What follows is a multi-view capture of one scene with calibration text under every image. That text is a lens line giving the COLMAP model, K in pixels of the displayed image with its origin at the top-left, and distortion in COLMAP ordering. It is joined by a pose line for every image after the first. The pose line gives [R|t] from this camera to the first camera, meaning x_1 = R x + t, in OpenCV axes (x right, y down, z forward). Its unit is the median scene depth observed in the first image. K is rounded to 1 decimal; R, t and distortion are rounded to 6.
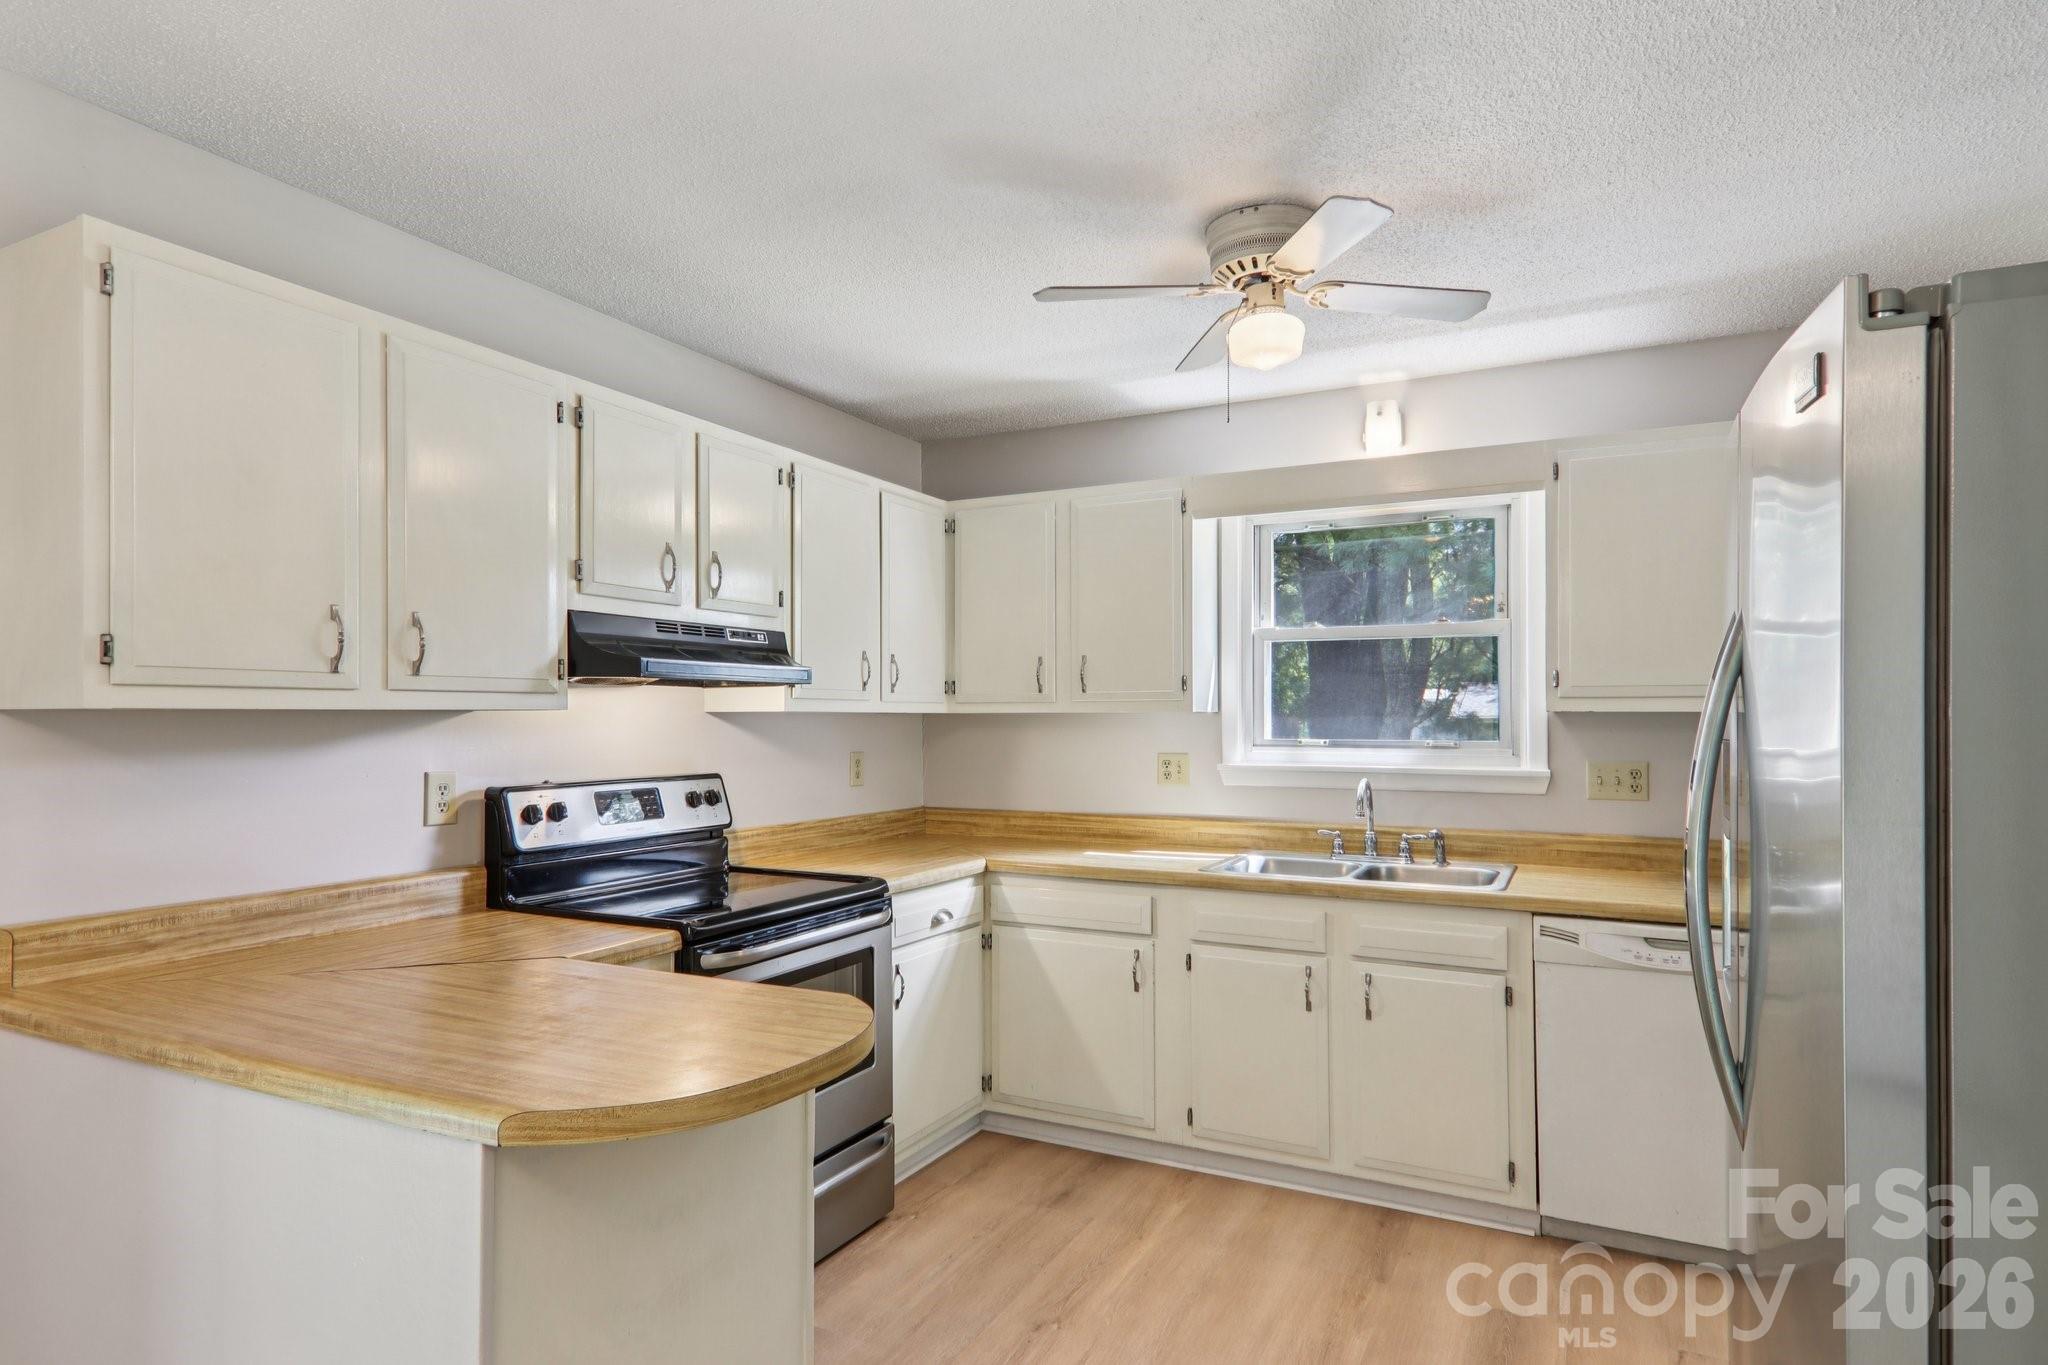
lens RADIAL K [[1141.8, 0, 1028.5], [0, 1141.8, 709.1], [0, 0, 1]] dist [0.030954, -0.000257]
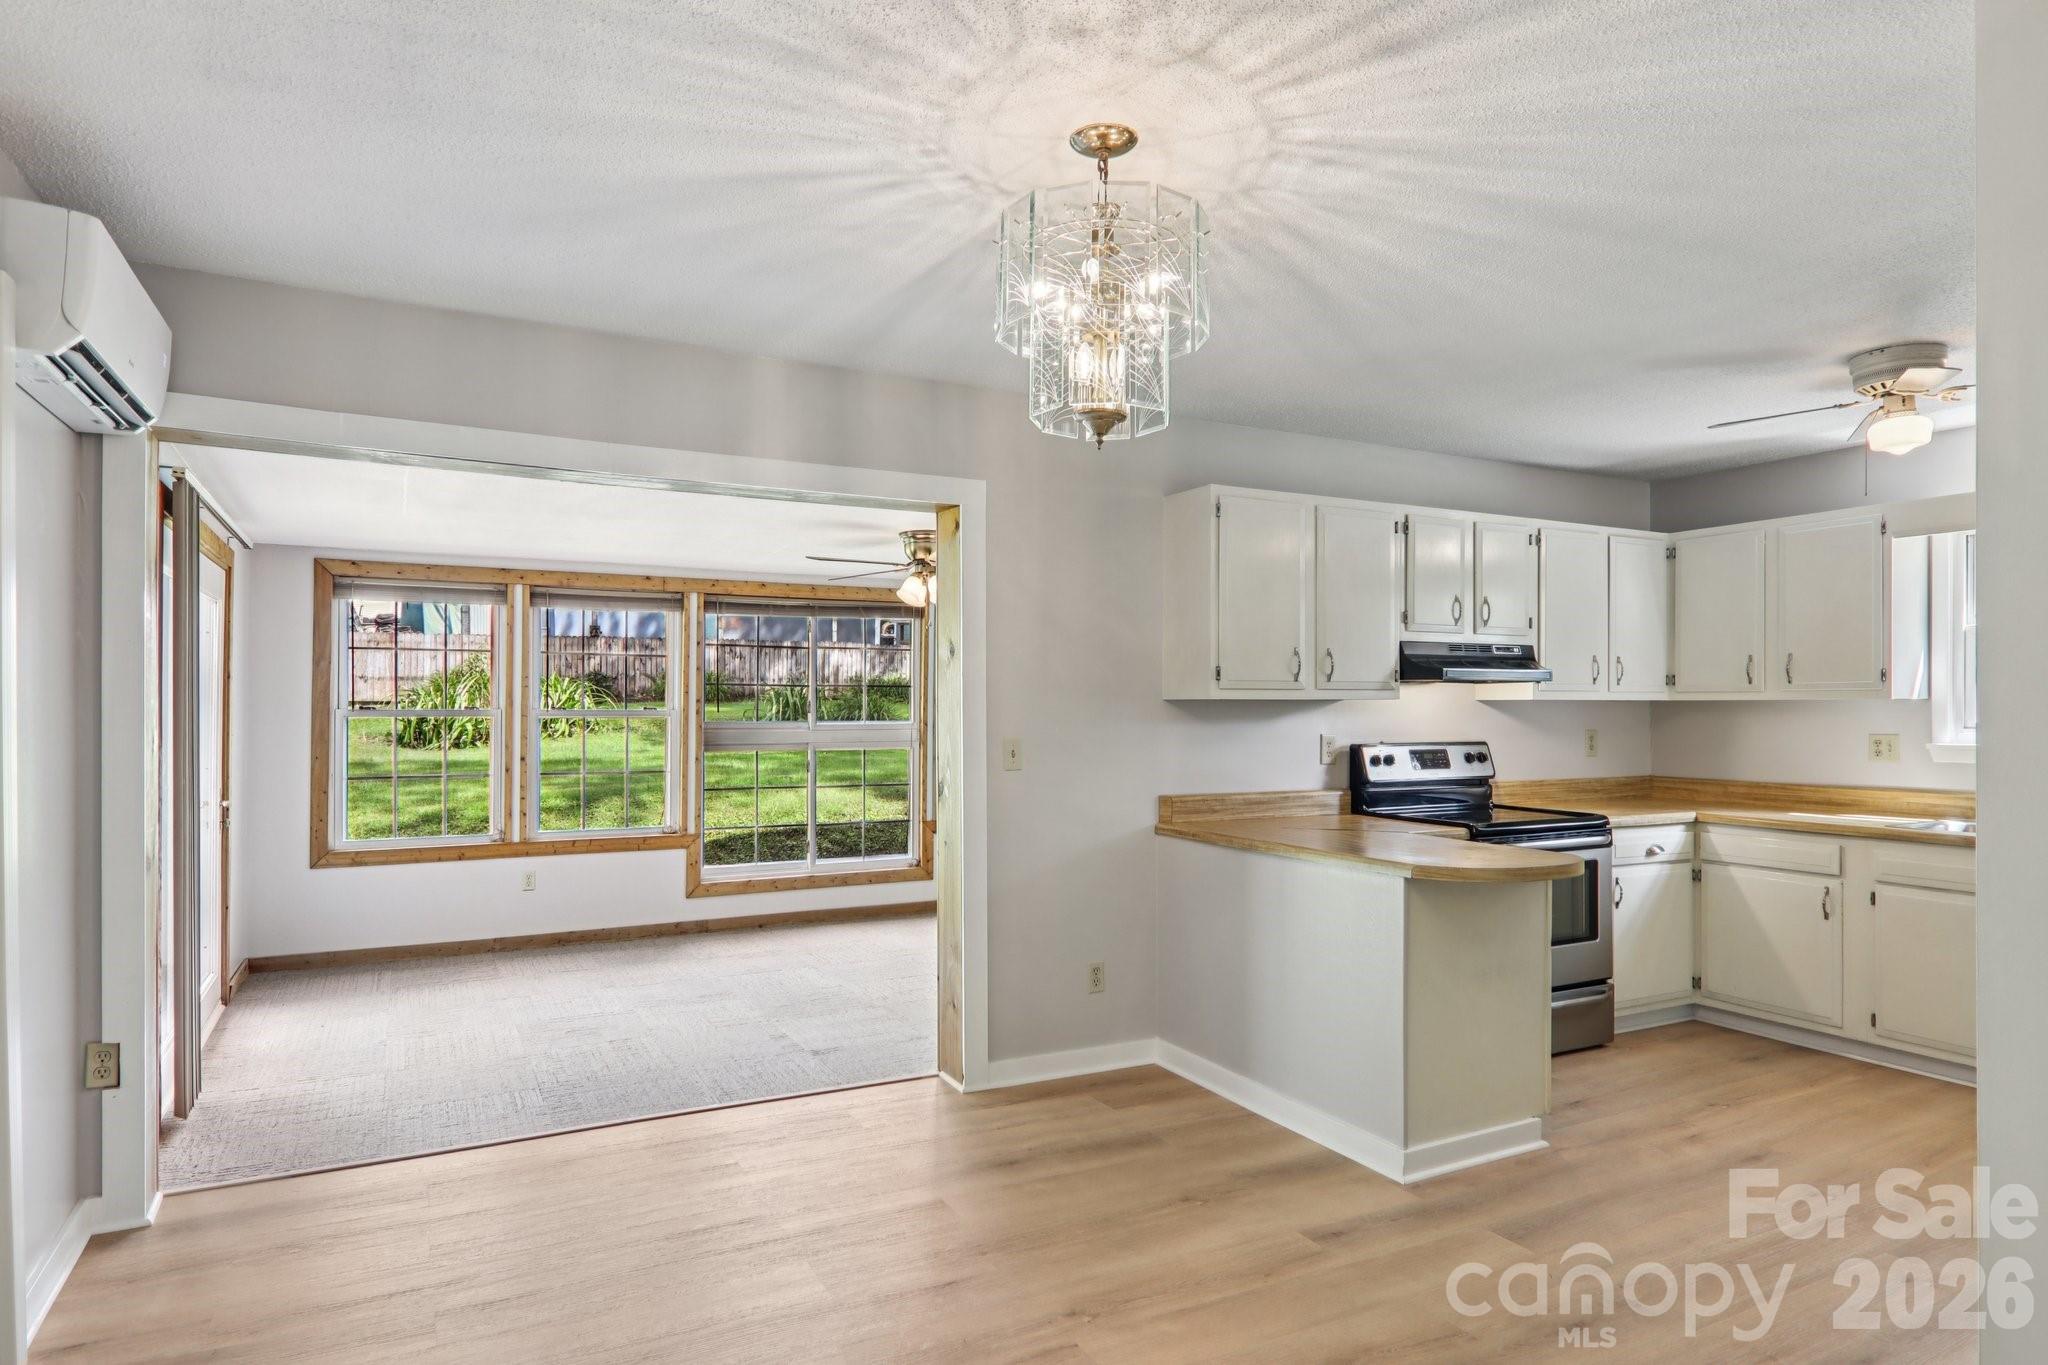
lens RADIAL K [[1199.3, 0, 1014.0], [0, 1199.3, 706.4], [0, 0, 1]] dist [-0.004675, -0.002609]
pose [[0.815685, 0.002816, -0.578490, 0.127714], [0.002935, 0.999955, 0.009006, -0.004888], [0.578489, -0.009044, 0.815640, -0.614841]]
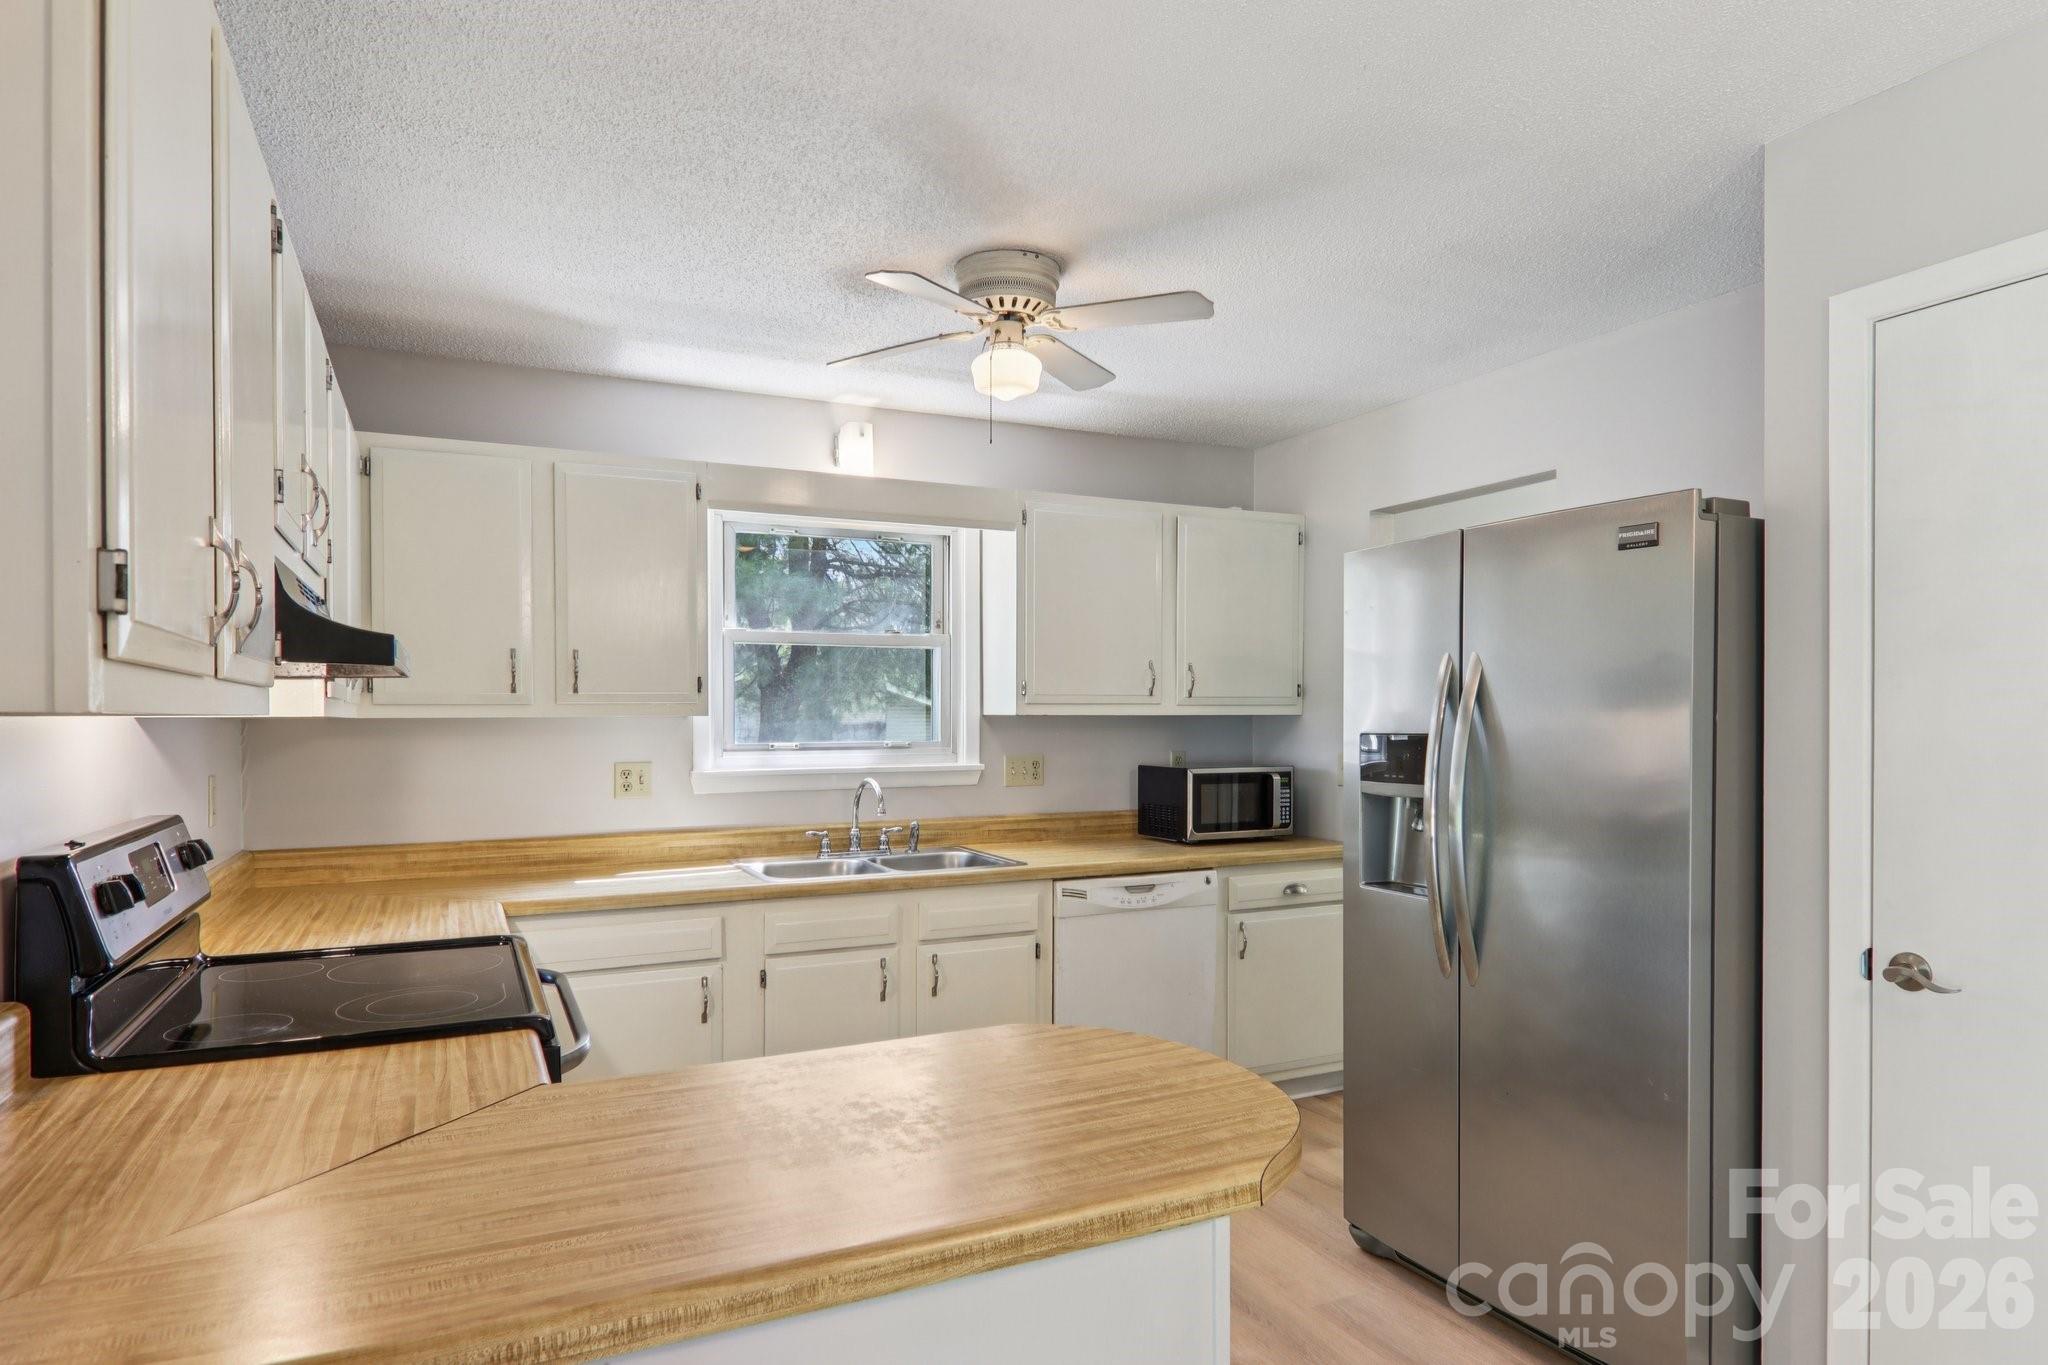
lens RADIAL K [[1176.2, 0, 1026.4], [0, 1176.2, 721.5], [0, 0, 1]] dist [0.025482, -0.030606]
pose [[0.602930, -0.004851, 0.797780, -0.505709], [-0.000933, 0.999977, 0.006785, 0.000500], [-0.797794, -0.004836, 0.602911, 0.233868]]
